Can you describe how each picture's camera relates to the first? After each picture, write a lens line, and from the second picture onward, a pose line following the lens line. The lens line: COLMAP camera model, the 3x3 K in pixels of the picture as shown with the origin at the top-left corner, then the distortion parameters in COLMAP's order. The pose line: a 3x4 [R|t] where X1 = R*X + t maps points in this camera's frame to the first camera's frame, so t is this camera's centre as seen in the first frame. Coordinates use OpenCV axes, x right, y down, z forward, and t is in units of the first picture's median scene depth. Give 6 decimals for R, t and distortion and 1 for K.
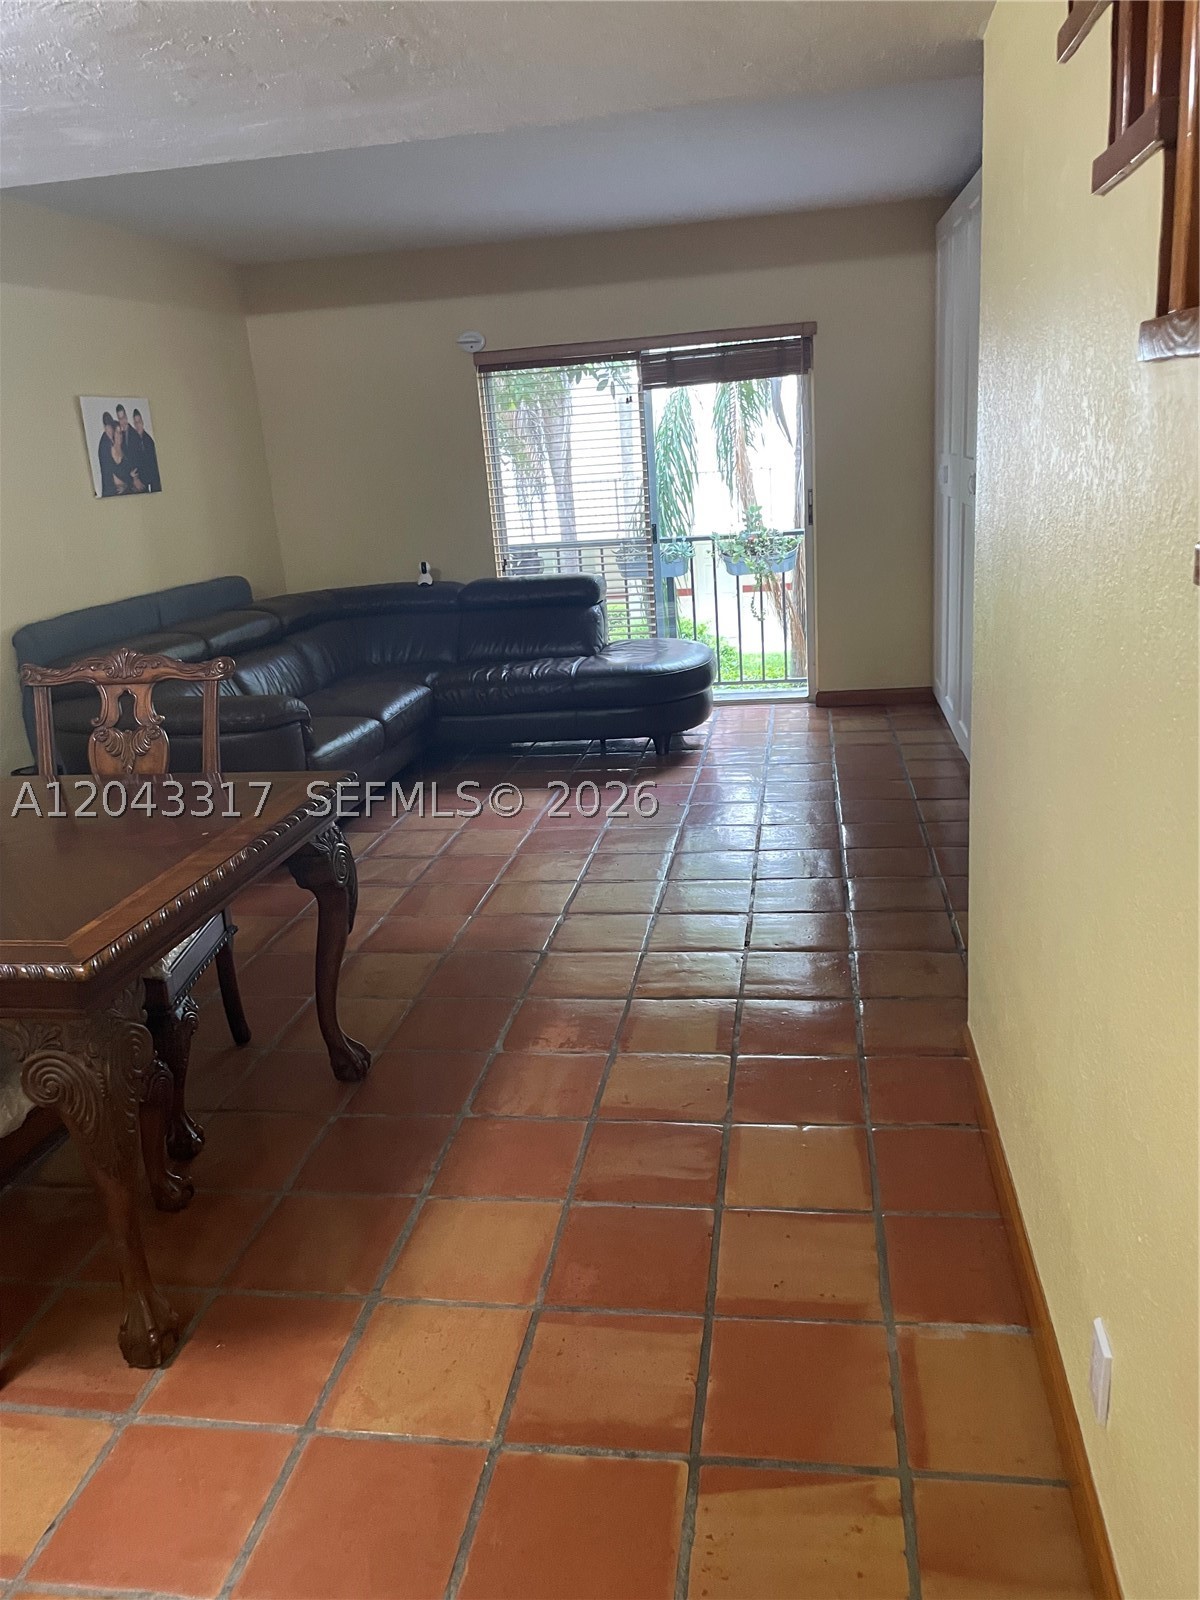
lens RADIAL K [[1222.4, 0, 612.4], [0, 1222.4, 795.5], [0, 0, 1]] dist [0.100791, -0.132537]
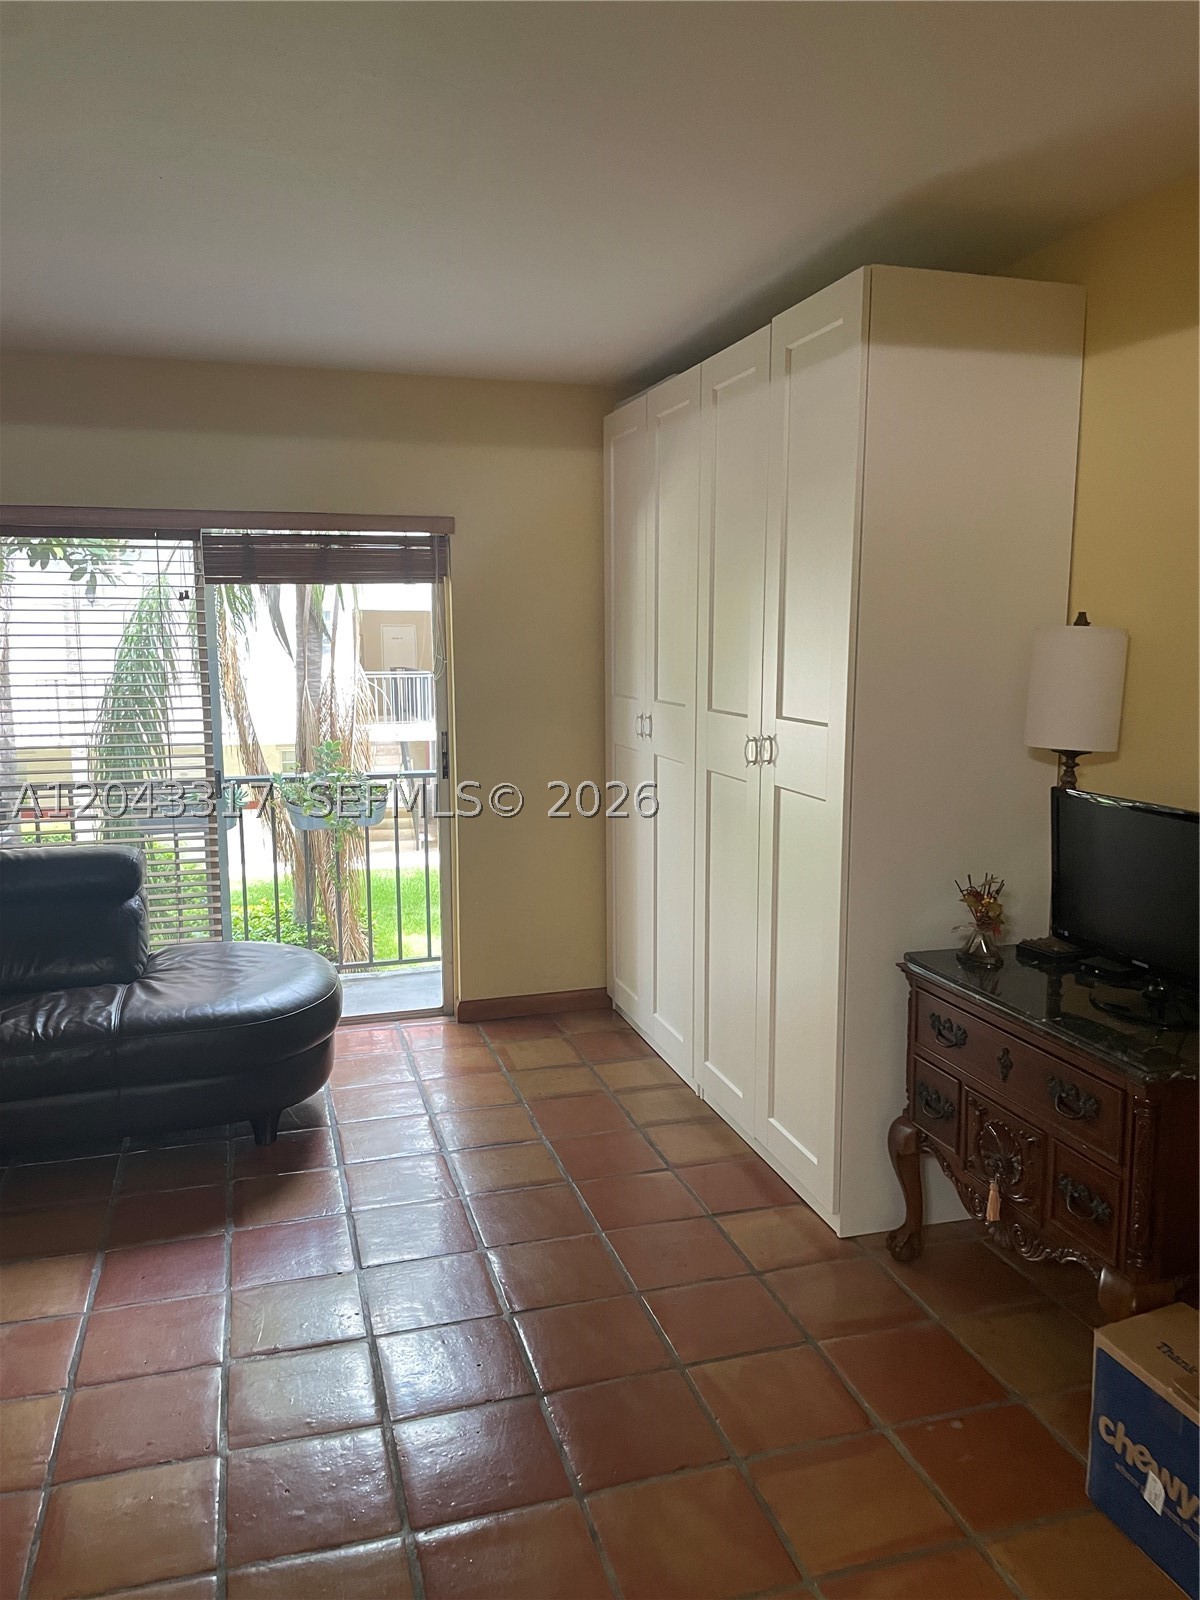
lens RADIAL K [[1221.8, 0, 616.3], [0, 1221.8, 802.3], [0, 0, 1]] dist [0.087622, -0.101327]
pose [[0.901595, 0.003698, 0.432565, -0.070014], [0.065148, 0.987398, -0.144228, -0.100534], [-0.427647, 0.158216, 0.889992, 0.330414]]
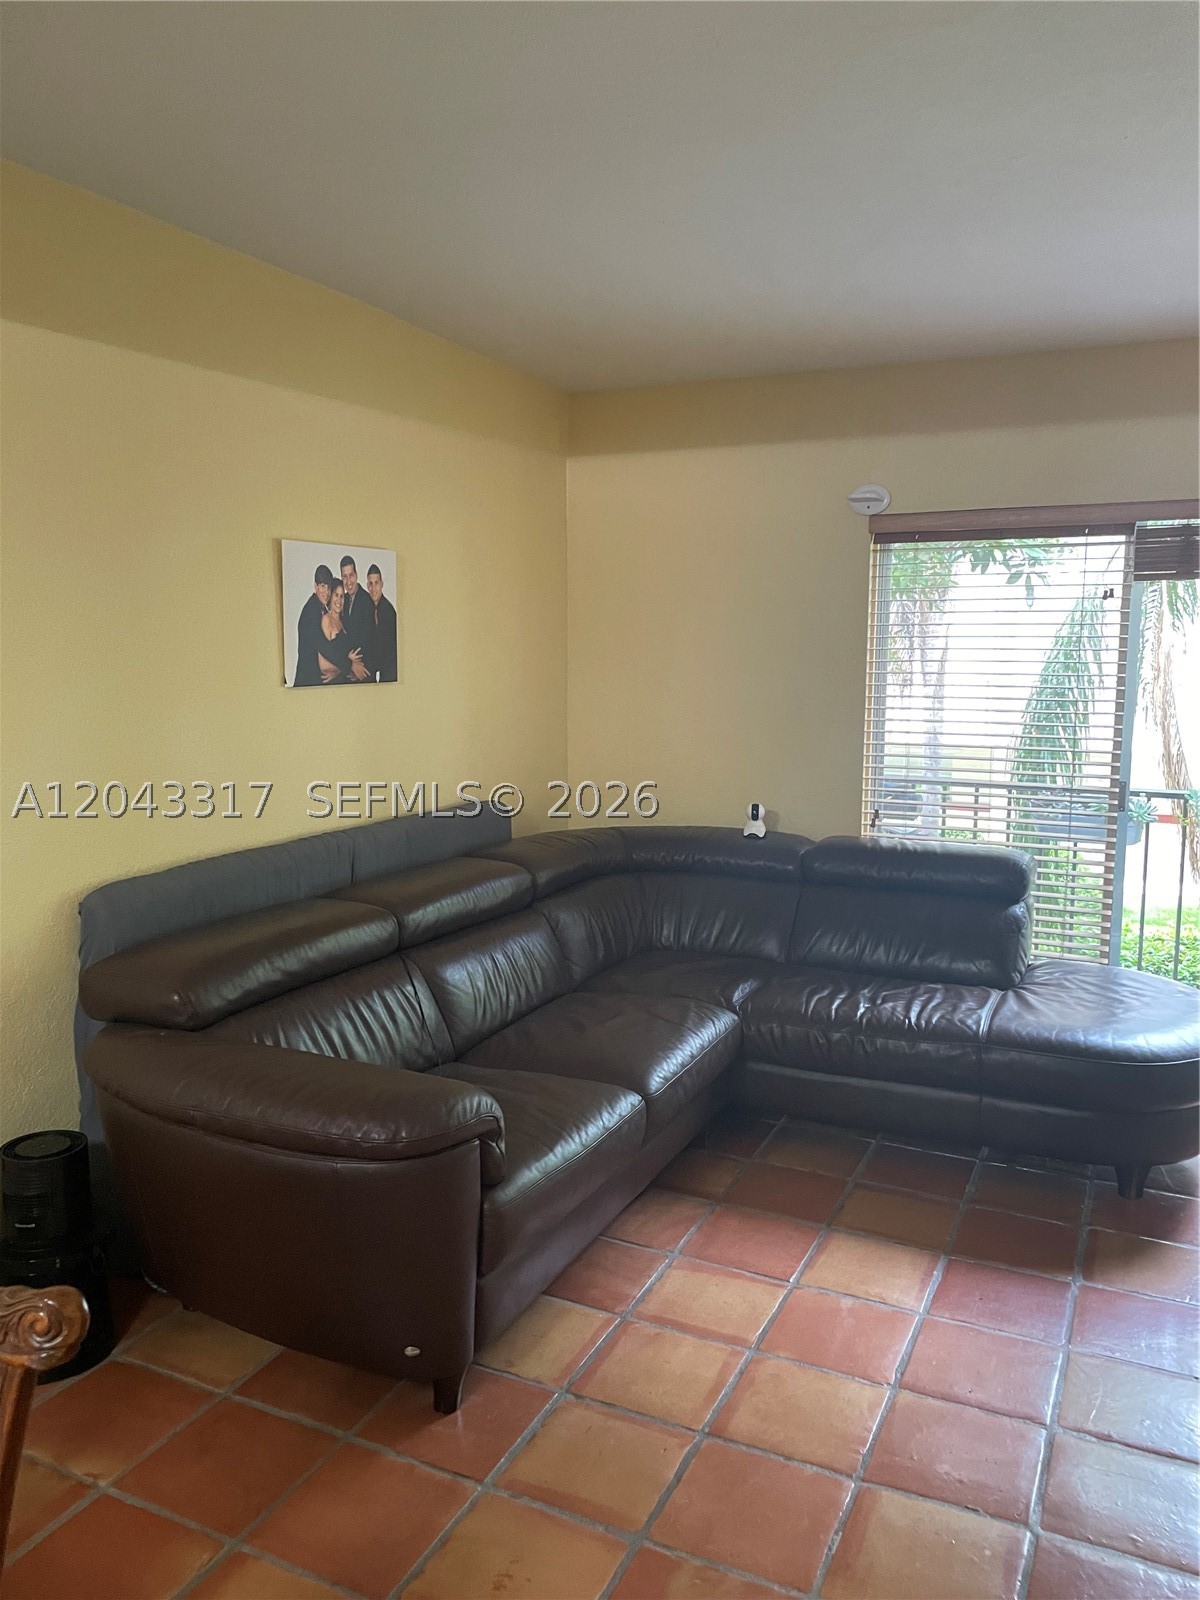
lens RADIAL K [[1221.8, 0, 616.3], [0, 1221.8, 802.3], [0, 0, 1]] dist [0.087622, -0.101327]
pose [[0.959402, 0.108710, -0.260250, -0.056181], [-0.143229, 0.982687, -0.117527, -0.109002], [0.242968, 0.150031, 0.958362, 0.360655]]
